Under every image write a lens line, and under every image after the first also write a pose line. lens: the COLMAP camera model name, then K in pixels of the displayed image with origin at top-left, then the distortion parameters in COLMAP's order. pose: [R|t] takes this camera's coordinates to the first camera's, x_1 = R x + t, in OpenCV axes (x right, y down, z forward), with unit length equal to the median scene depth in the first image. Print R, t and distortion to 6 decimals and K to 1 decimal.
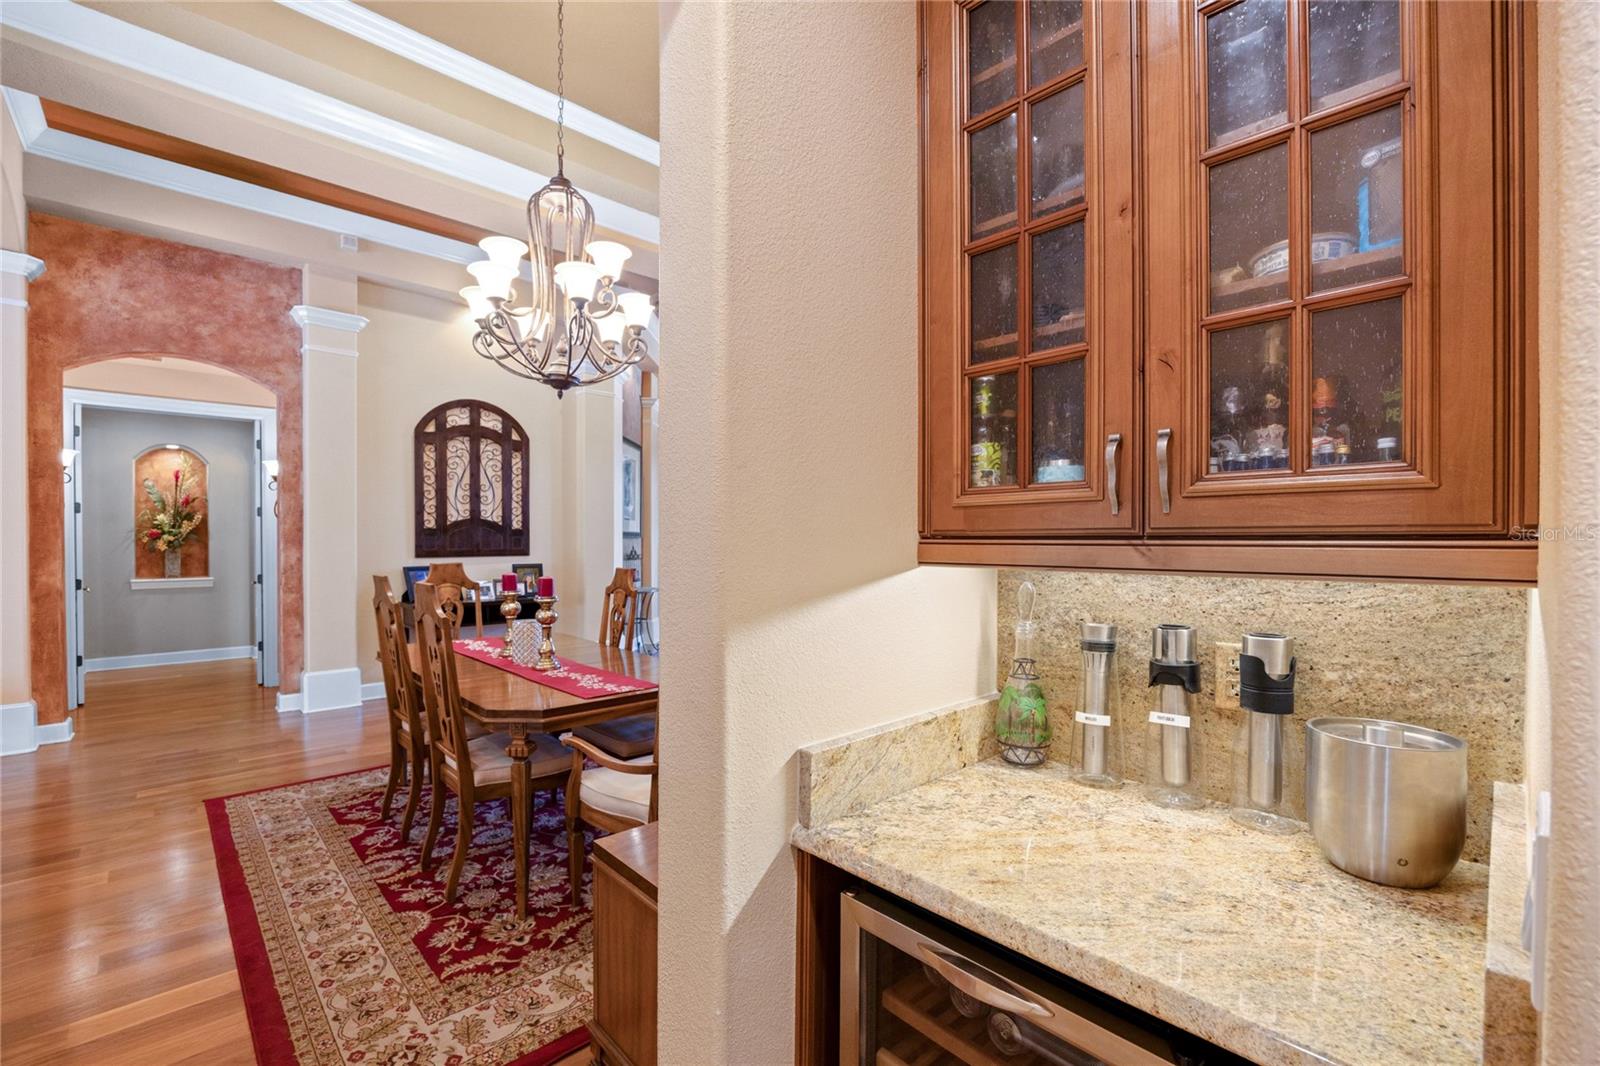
lens RADIAL K [[671.8, 0, 798.9], [0, 671.8, 547.2], [0, 0, 1]] dist [-0.031201, 0.004162]
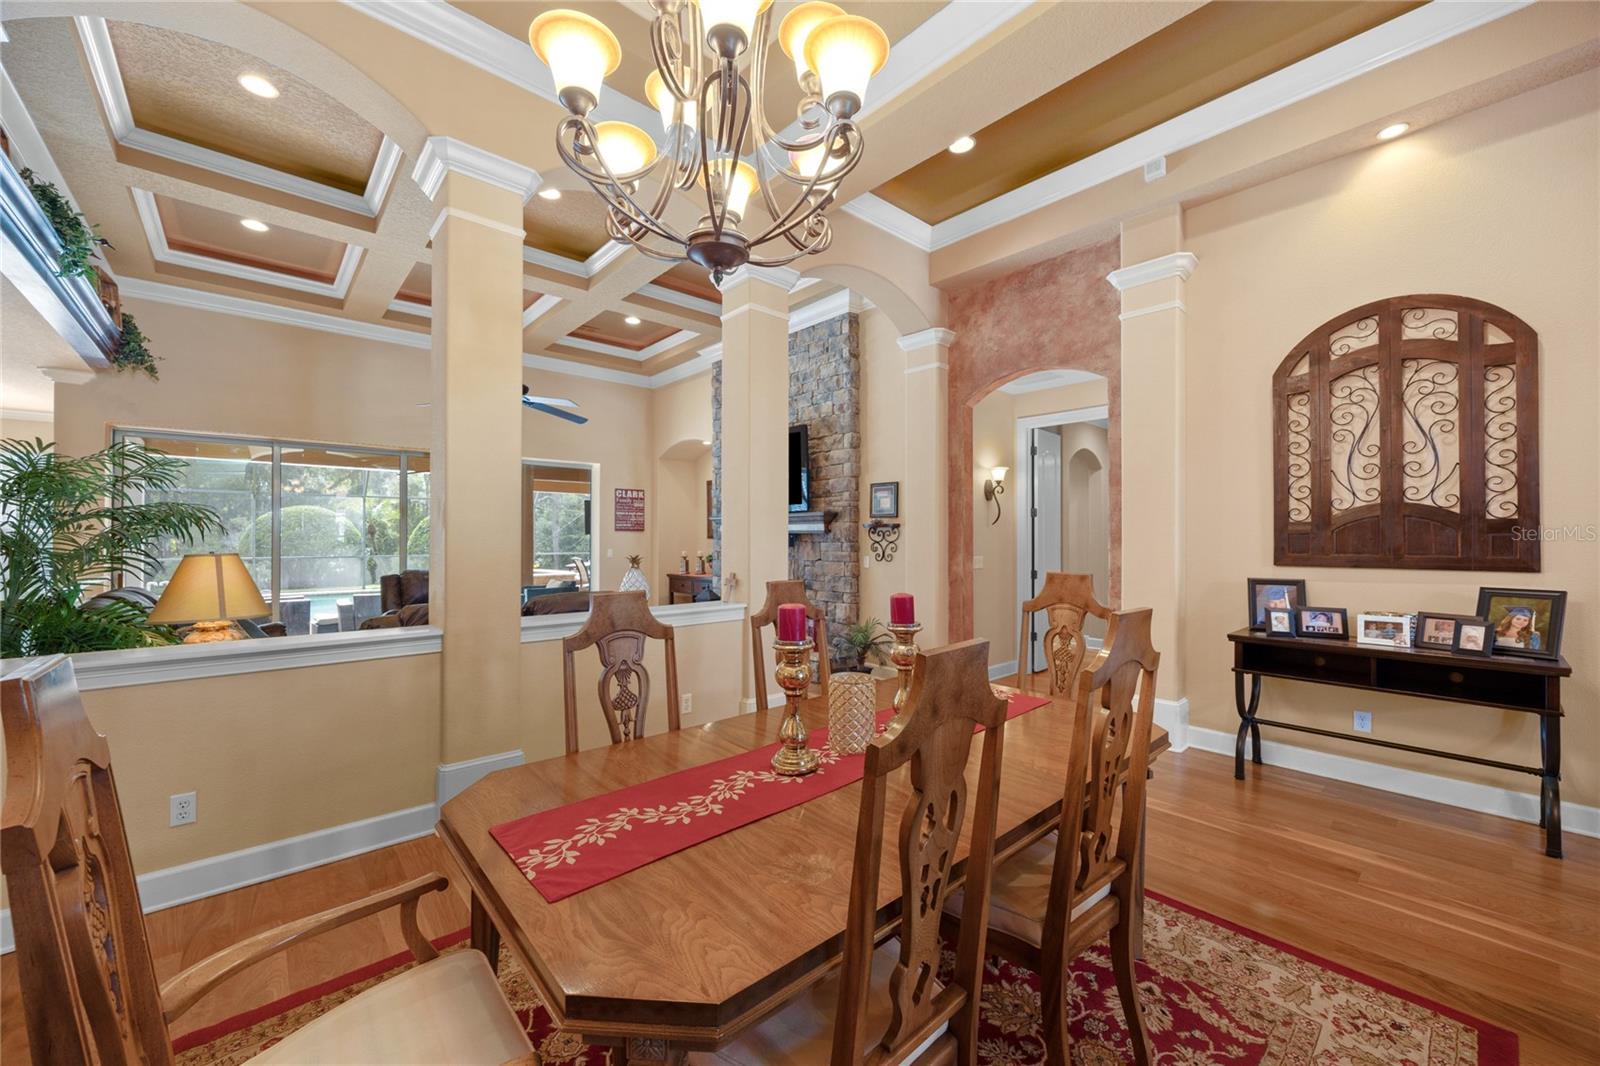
lens RADIAL K [[617.7, 0, 800.0], [0, 617.7, 533.0], [0, 0, 1]] dist [0.002454, 0.000114]
pose [[-0.033098, -0.007839, -0.999421, 0.070875], [-0.012903, 0.999889, -0.007416, -0.006323], [0.999369, 0.012650, -0.033195, 0.515111]]
